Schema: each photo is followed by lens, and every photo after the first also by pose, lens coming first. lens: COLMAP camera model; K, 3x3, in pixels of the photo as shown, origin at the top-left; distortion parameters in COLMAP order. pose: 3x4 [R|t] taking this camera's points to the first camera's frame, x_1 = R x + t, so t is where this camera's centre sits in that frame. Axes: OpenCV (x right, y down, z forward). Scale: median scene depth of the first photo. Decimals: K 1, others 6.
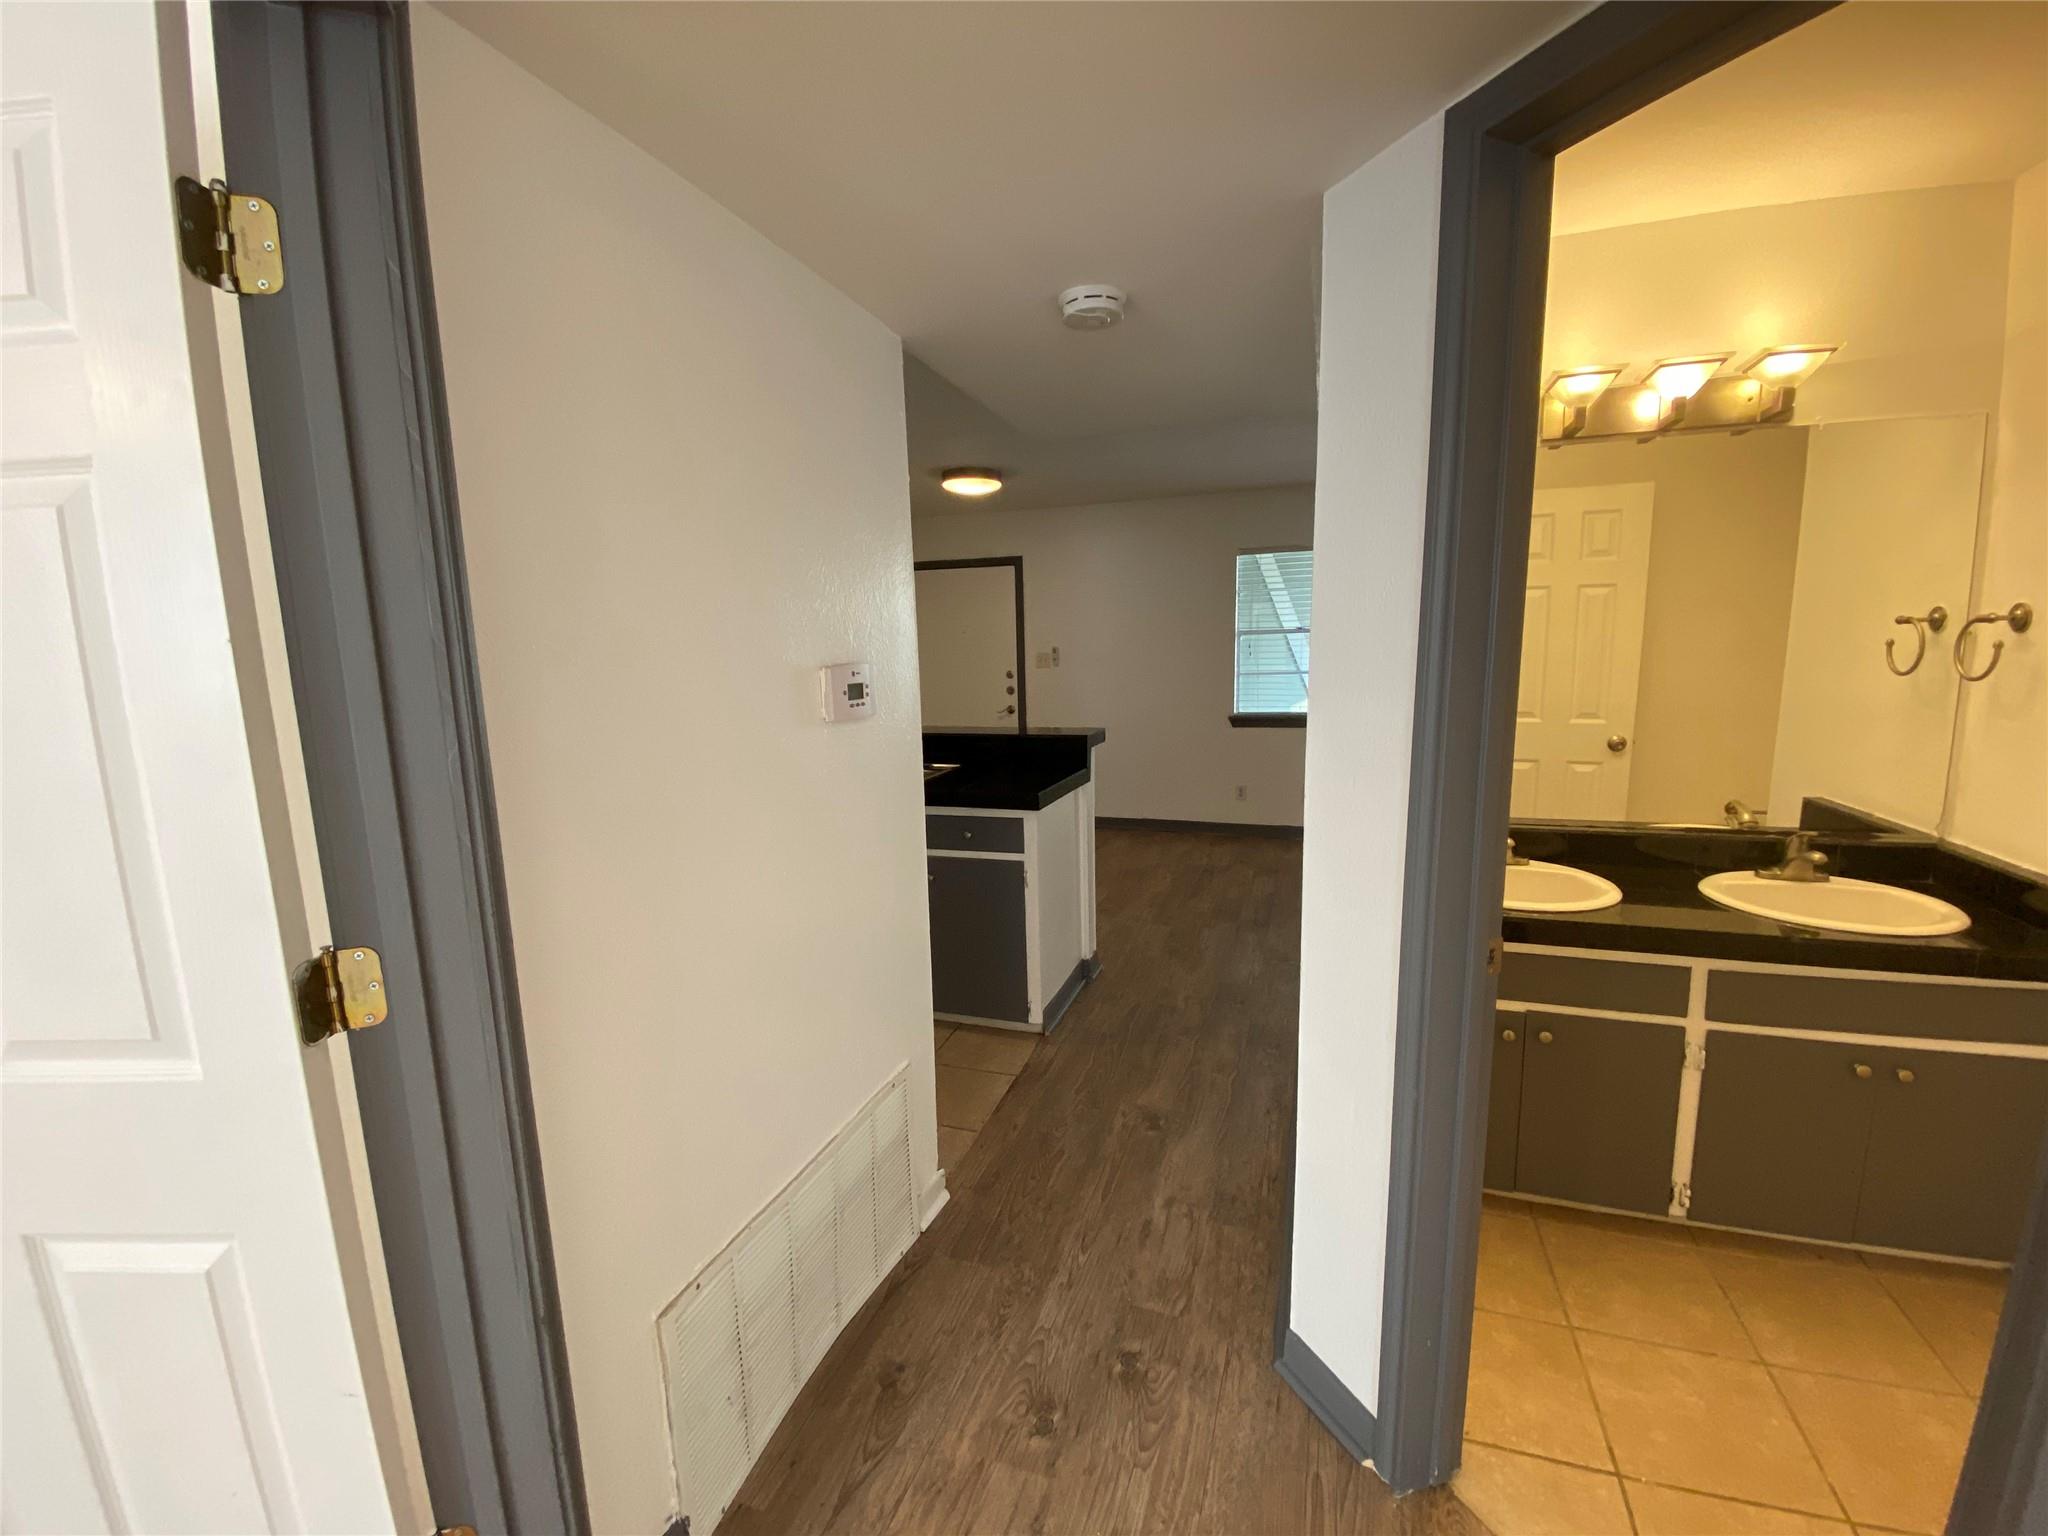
lens RADIAL K [[826.5, 0, 1031.6], [0, 826.5, 775.8], [0, 0, 1]] dist [0.015676, -0.017690]
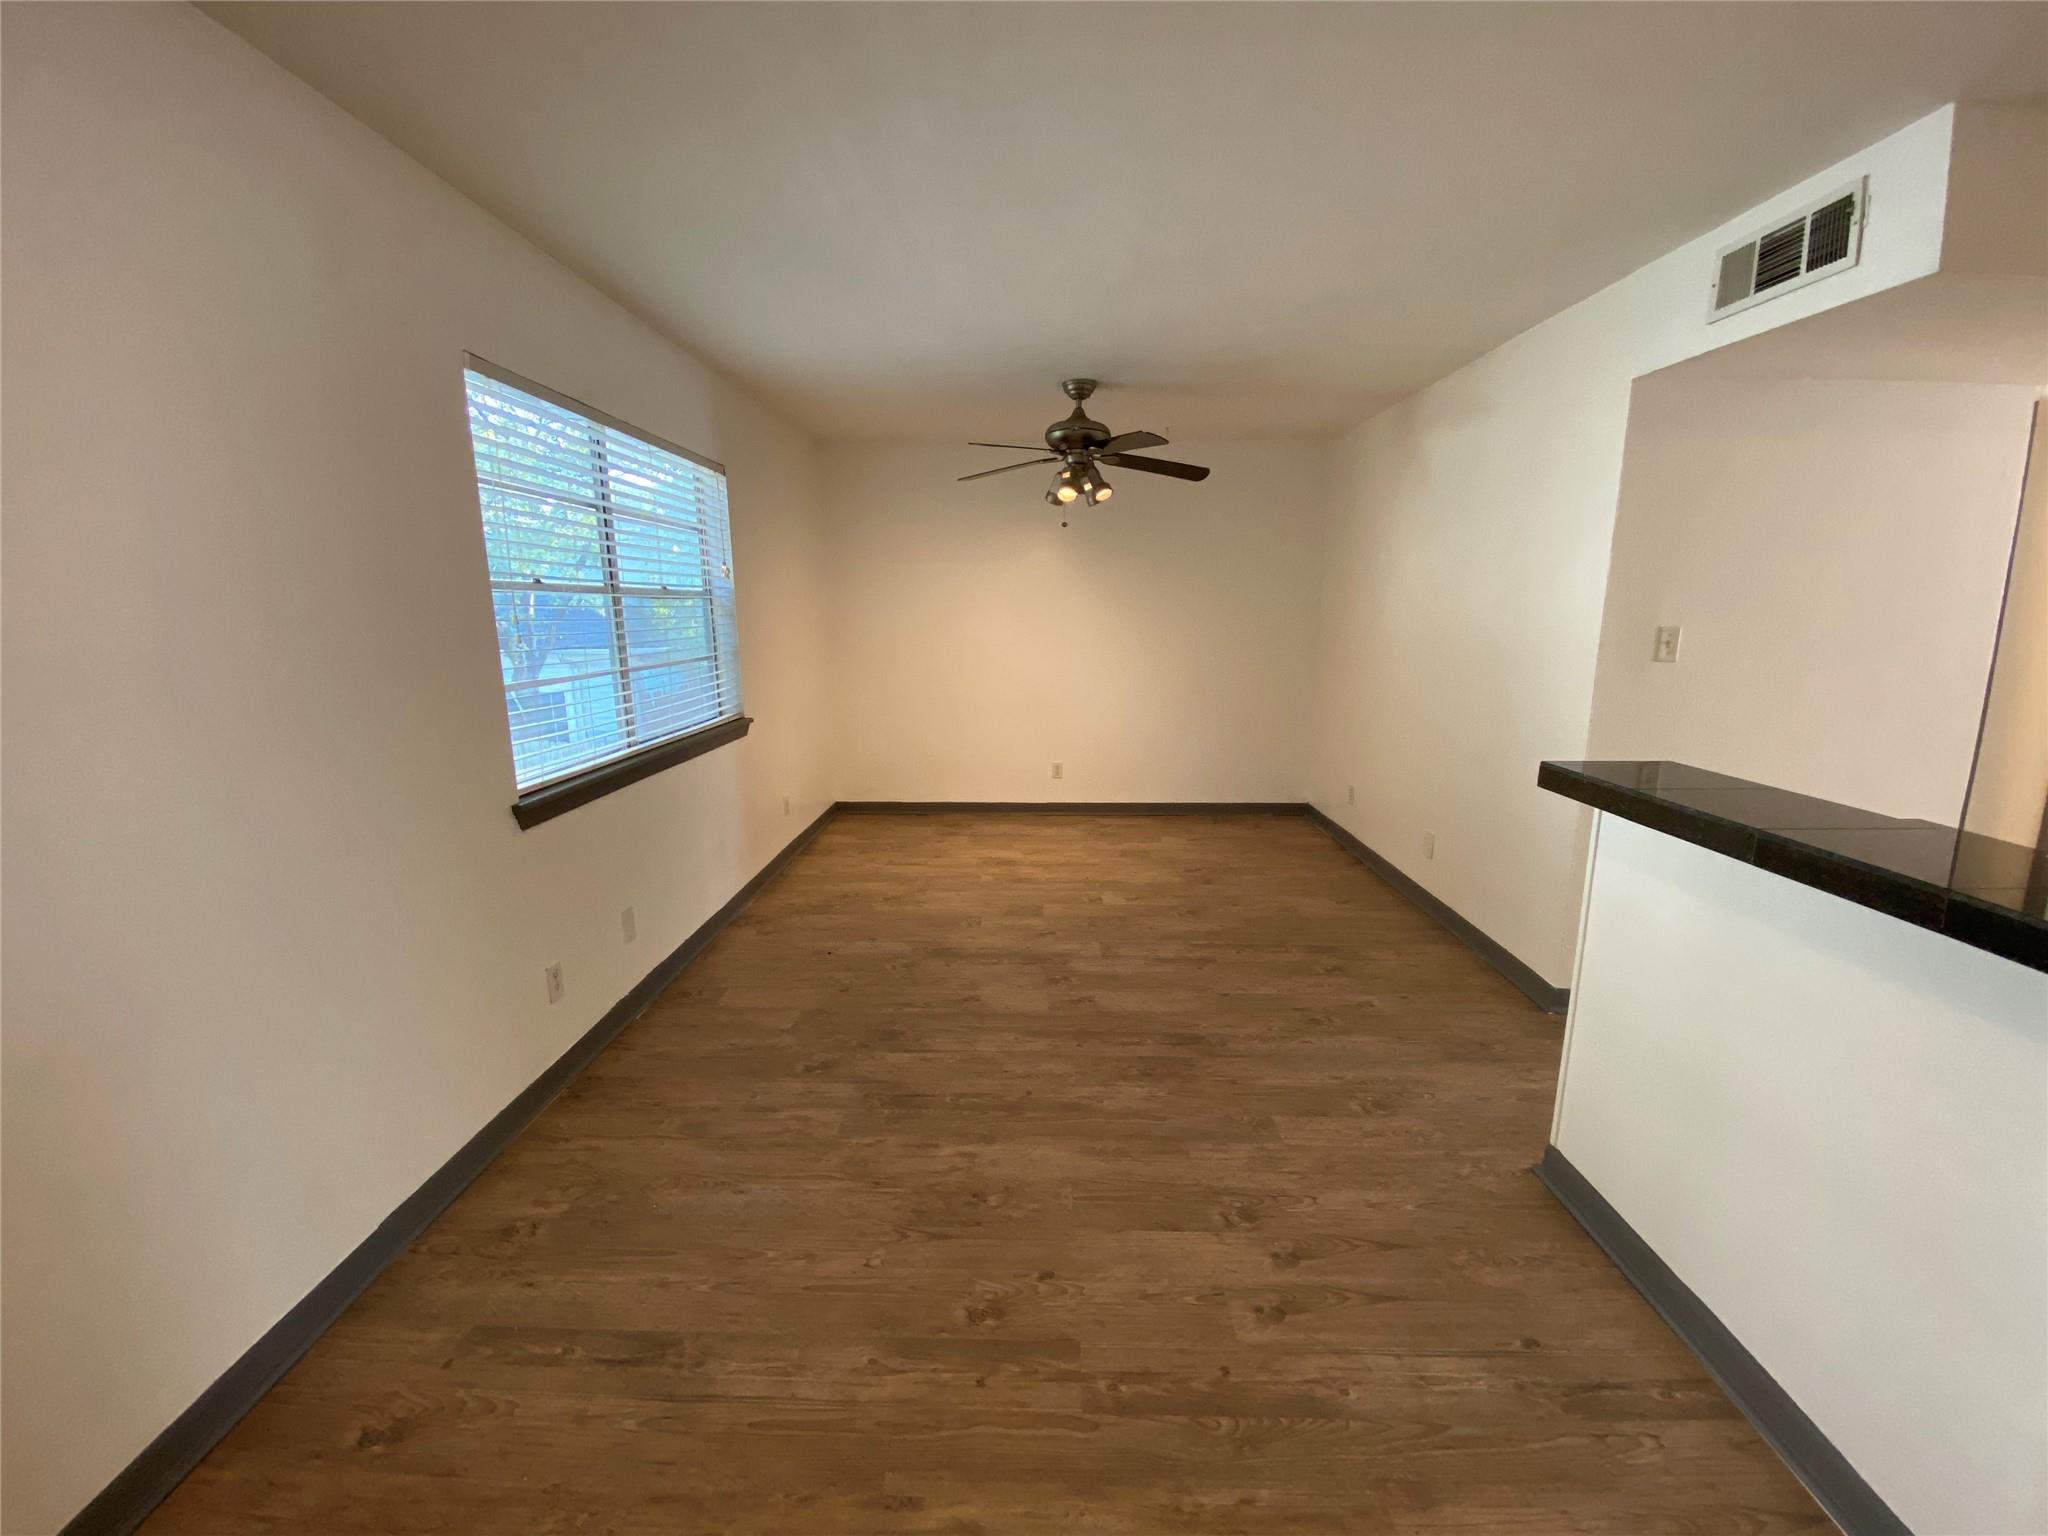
lens RADIAL K [[826.5, 0, 1025.7], [0, 826.5, 760.4], [0, 0, 1]] dist [0.015676, -0.017690]
pose [[-0.309934, -0.147435, 0.939257, -0.210603], [0.156596, 0.966495, 0.203384, -0.148497], [-0.937773, 0.210119, -0.276462, 0.990125]]
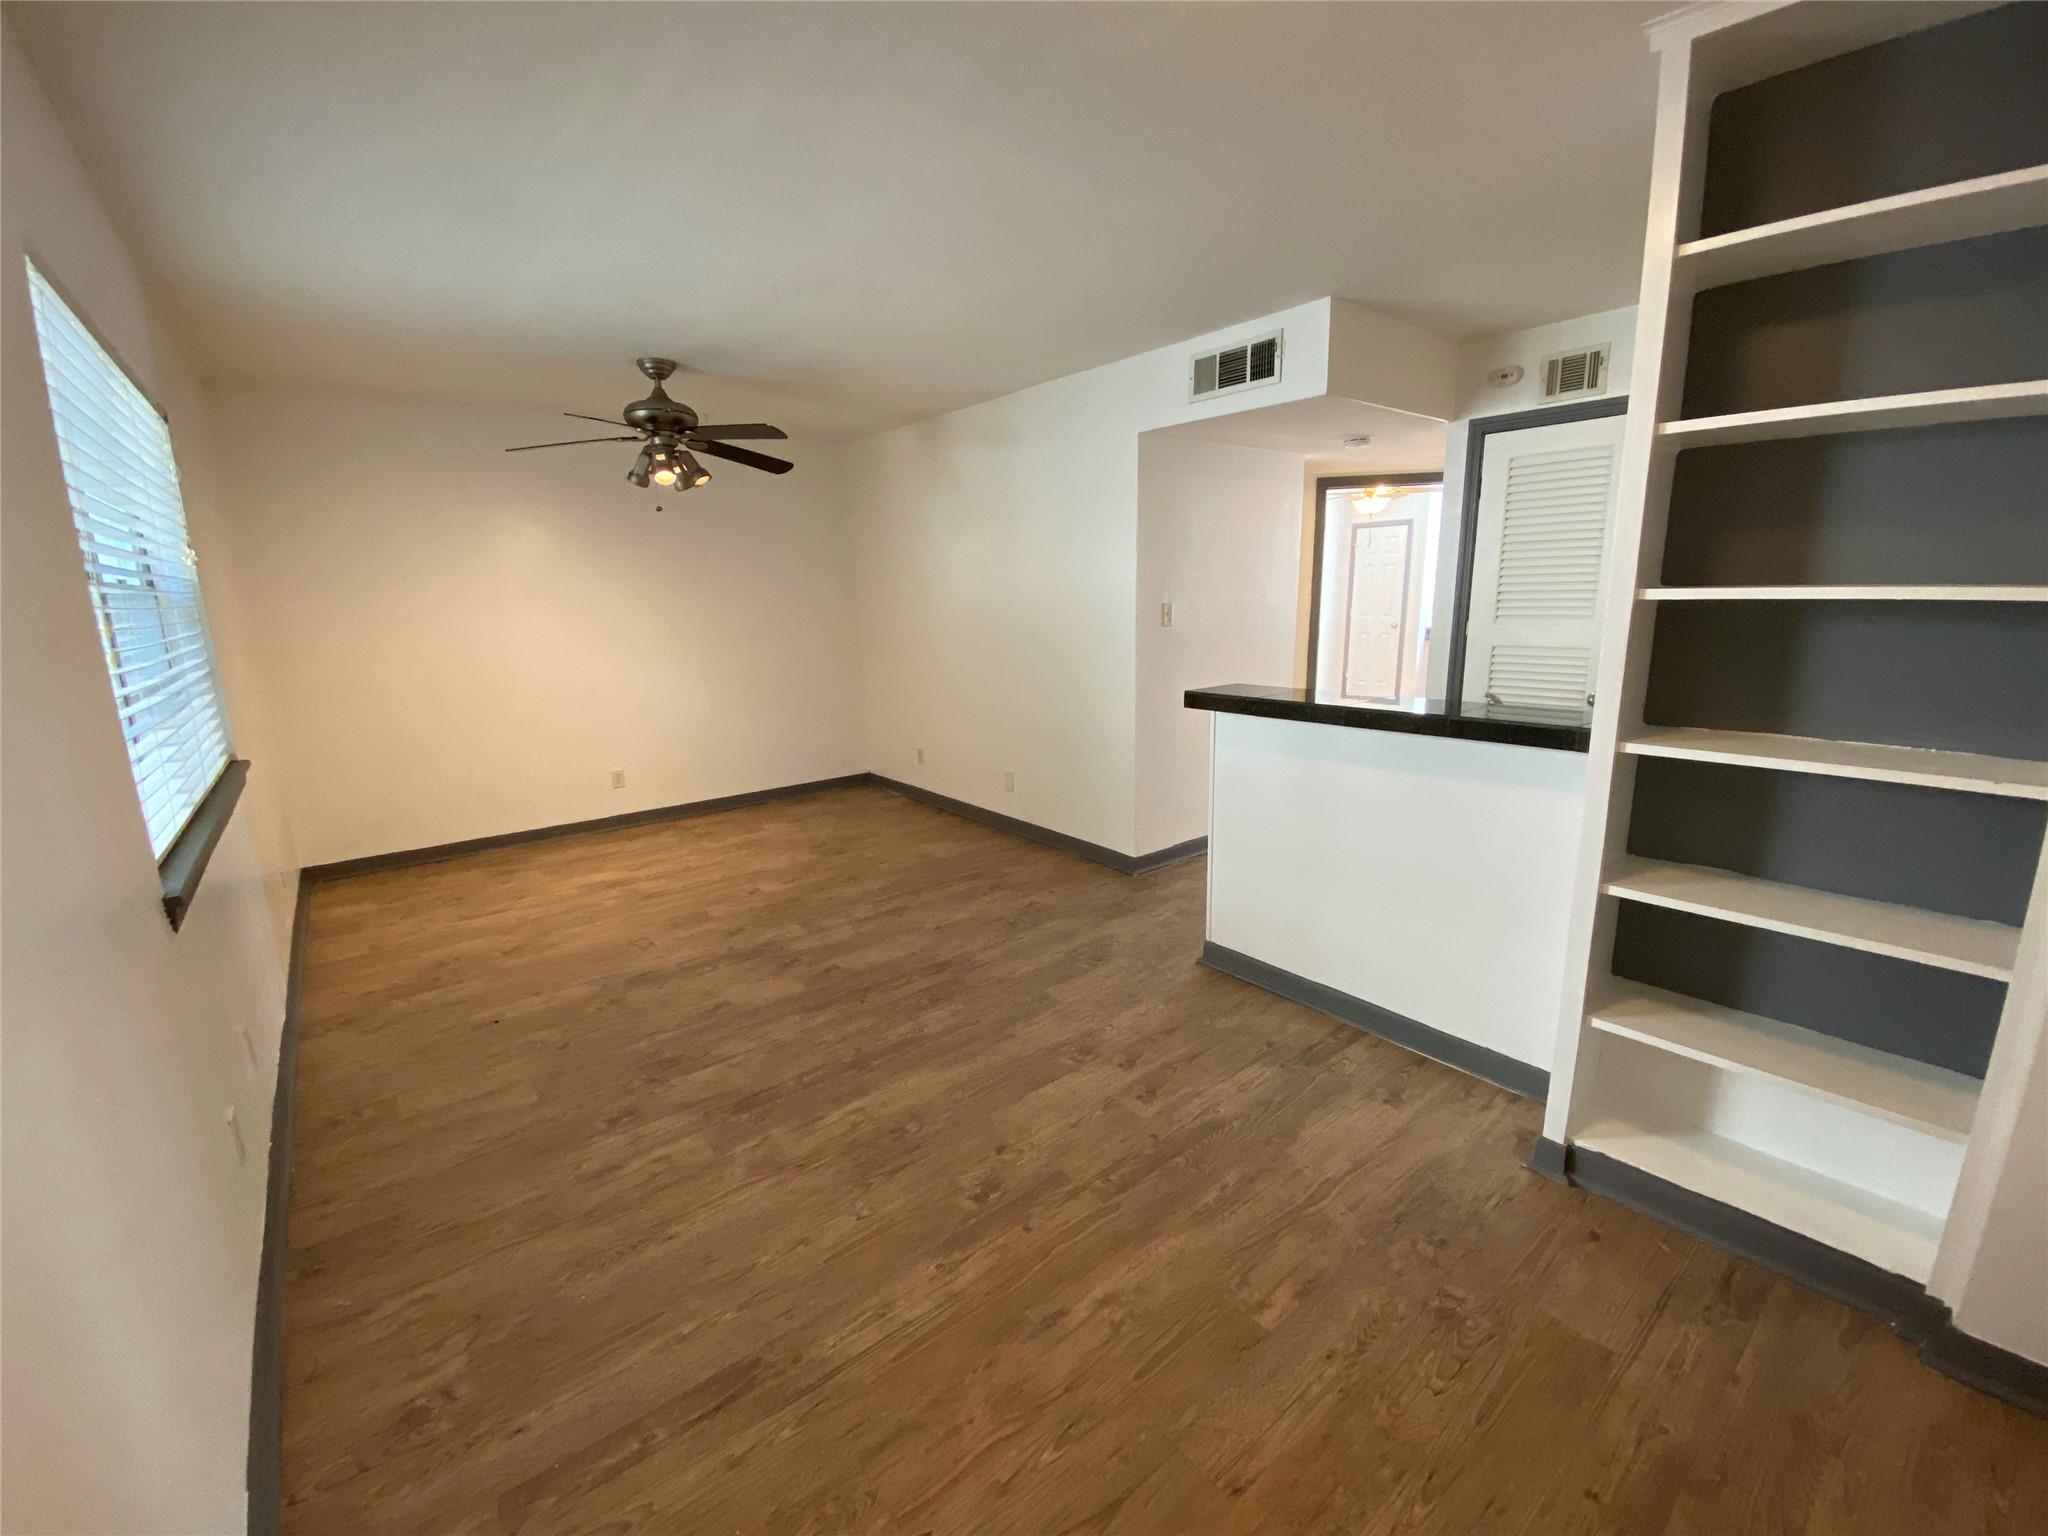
lens RADIAL K [[826.5, 0, 1025.6], [0, 826.5, 761.7], [0, 0, 1]] dist [0.015676, -0.017690]
pose [[-0.849857, -0.061443, 0.523420, -0.137637], [0.124897, 0.941405, 0.313300, -0.178442], [-0.512000, 0.331633, -0.792386, 1.182229]]
